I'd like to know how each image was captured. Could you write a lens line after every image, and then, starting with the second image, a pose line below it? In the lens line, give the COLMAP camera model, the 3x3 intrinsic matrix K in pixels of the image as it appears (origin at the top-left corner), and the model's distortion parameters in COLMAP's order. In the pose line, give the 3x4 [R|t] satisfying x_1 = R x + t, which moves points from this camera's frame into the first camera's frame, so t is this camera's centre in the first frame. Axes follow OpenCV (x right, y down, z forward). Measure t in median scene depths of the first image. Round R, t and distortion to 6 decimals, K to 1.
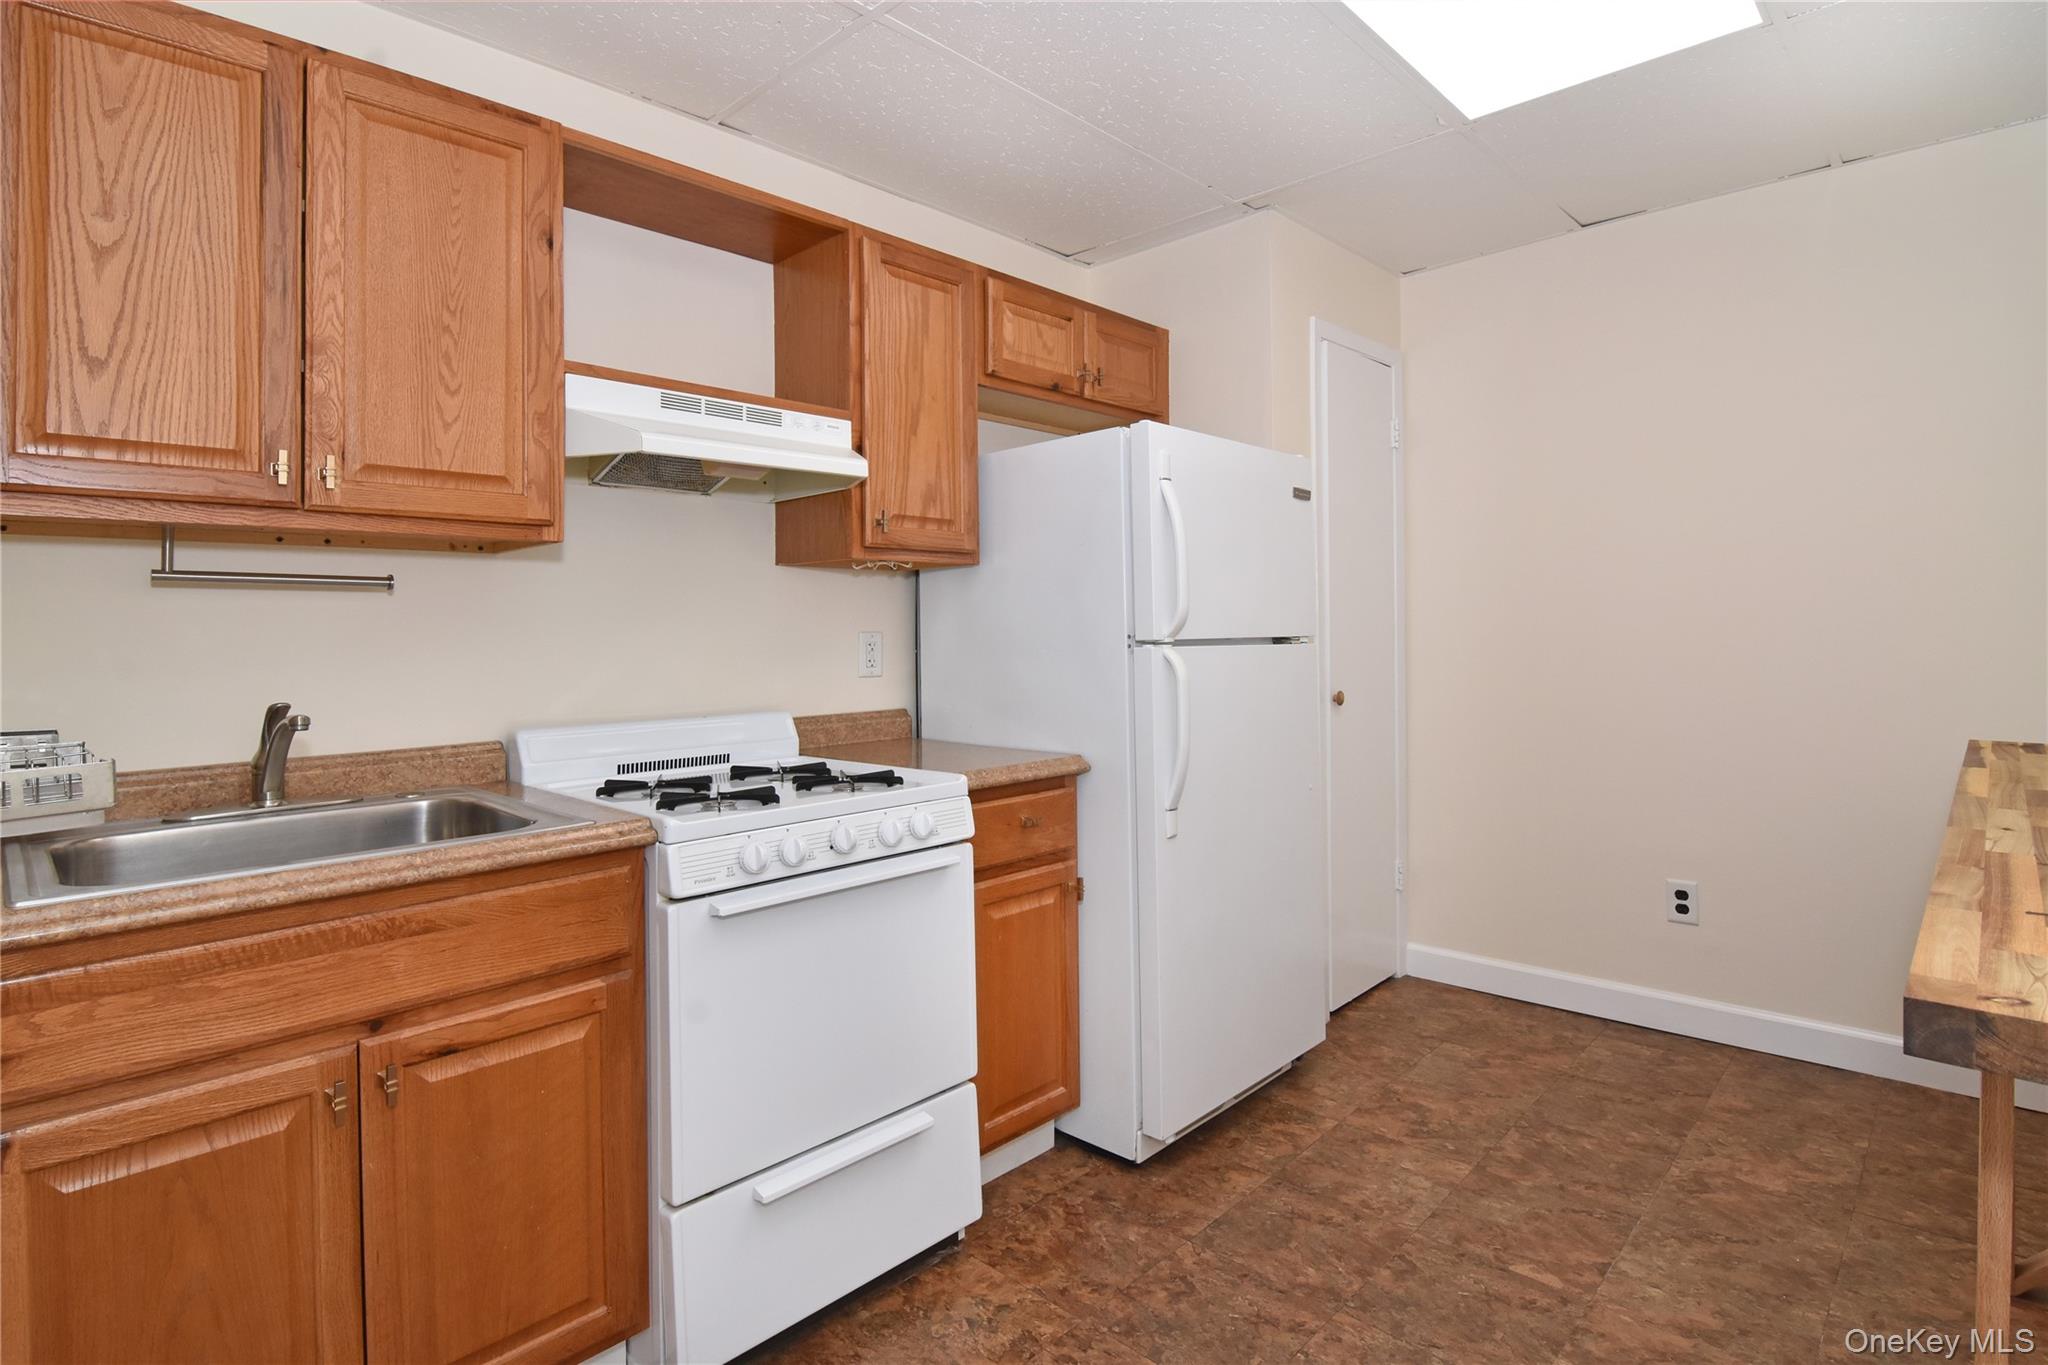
lens RADIAL K [[955.8, 0, 1021.1], [0, 955.8, 621.1], [0, 0, 1]] dist [-0.001412, -0.000476]
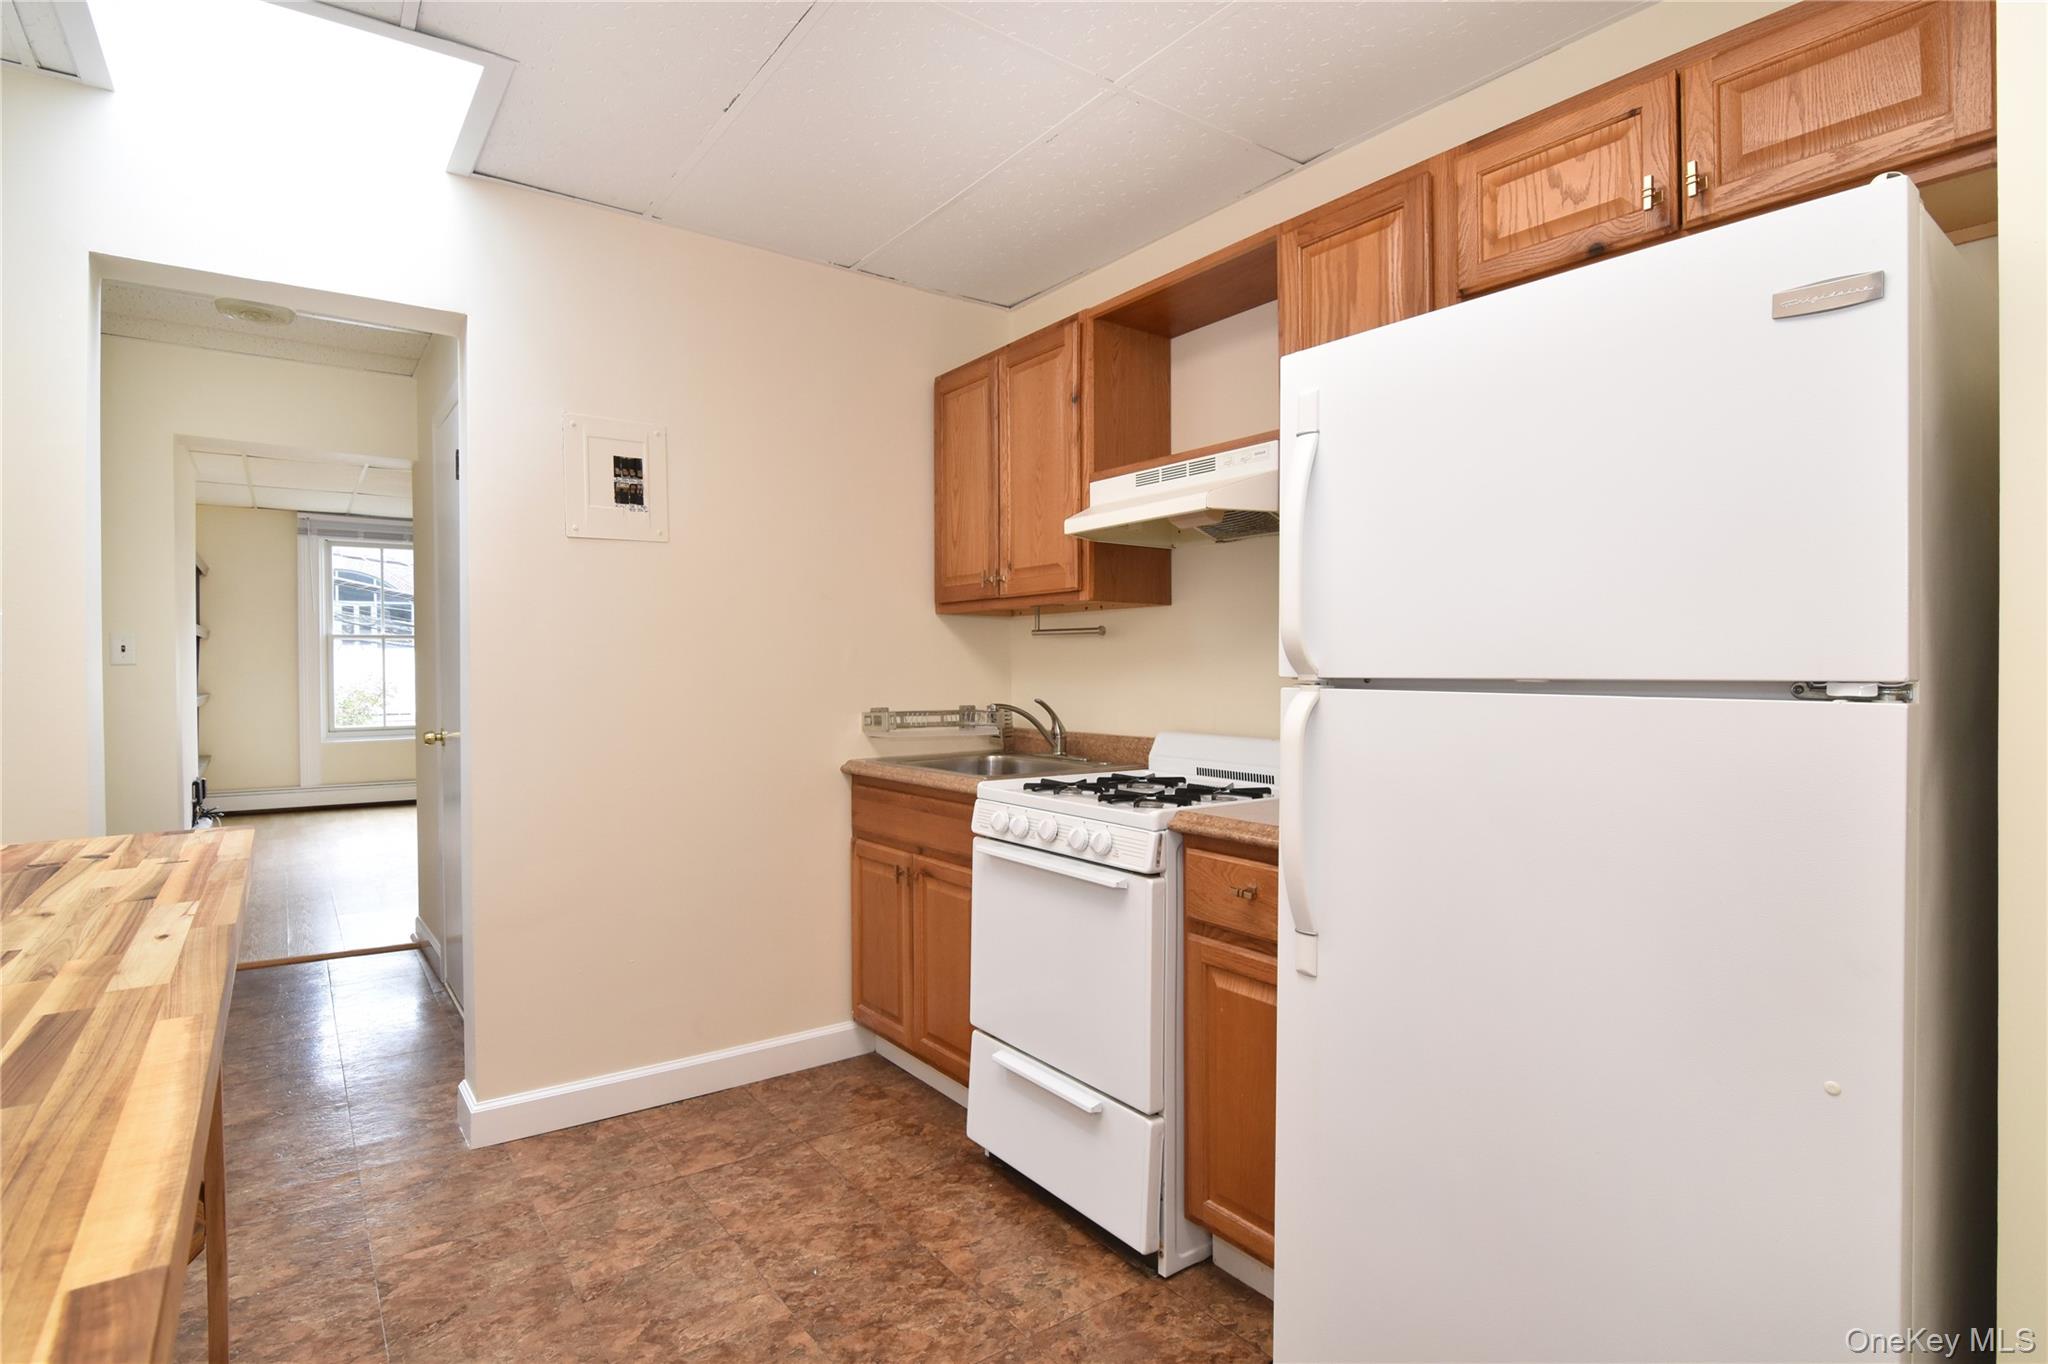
lens RADIAL K [[1010.4, 0, 1024.0], [0, 1010.4, 682.0], [0, 0, 1]] dist [-0.001893, -0.000415]
pose [[-0.121345, 0.028849, -0.992191, 1.090552], [0.018582, 0.999468, 0.026788, -0.000546], [0.992436, -0.015187, -0.121816, 1.109432]]
